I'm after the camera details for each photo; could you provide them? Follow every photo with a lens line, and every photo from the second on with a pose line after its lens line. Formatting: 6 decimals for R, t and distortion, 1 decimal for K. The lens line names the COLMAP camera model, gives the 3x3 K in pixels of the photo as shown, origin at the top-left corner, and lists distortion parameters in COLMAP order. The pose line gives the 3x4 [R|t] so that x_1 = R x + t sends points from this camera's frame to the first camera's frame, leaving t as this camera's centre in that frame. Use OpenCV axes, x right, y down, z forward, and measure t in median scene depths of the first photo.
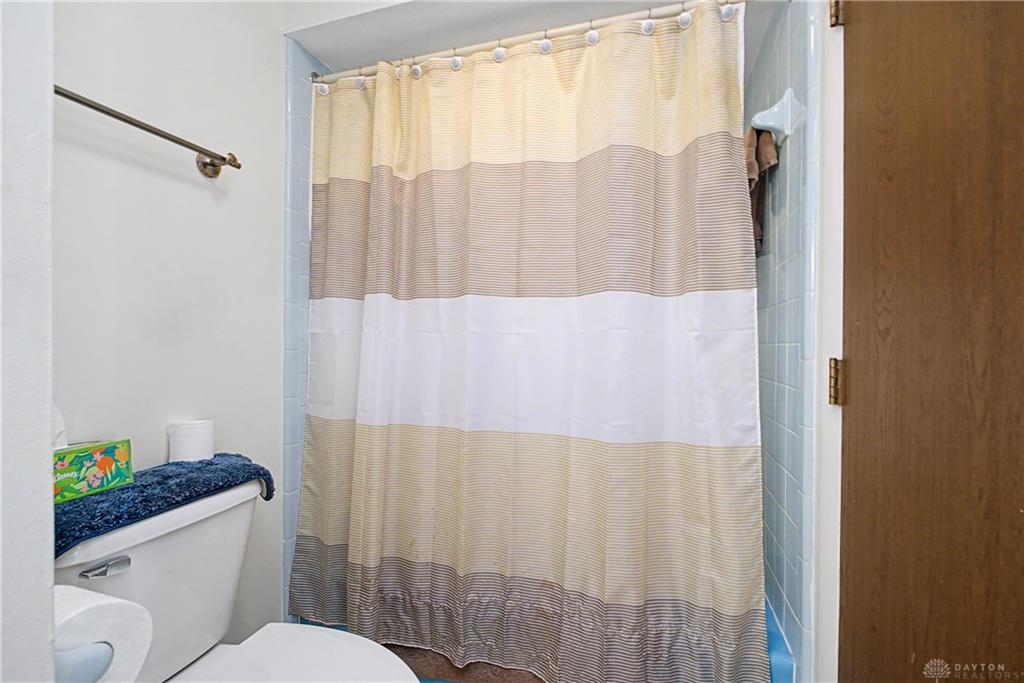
lens RADIAL K [[462.8, 0, 509.5], [0, 462.8, 341.0], [0, 0, 1]] dist [-0.013680, 0.000395]
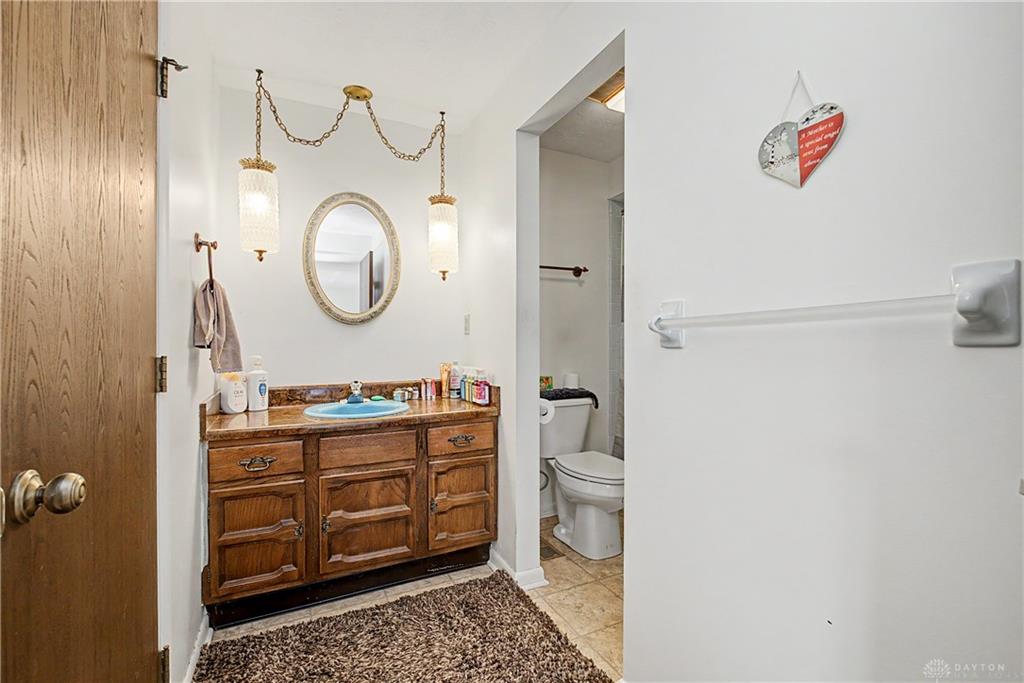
lens RADIAL K [[462.8, 0, 510.1], [0, 462.8, 342.4], [0, 0, 1]] dist [-0.013680, 0.000395]
pose [[0.715567, -0.004753, -0.698528, 0.869748], [0.000677, 0.999981, -0.006111, 0.008356], [0.698543, 0.003899, 0.715557, -1.085728]]
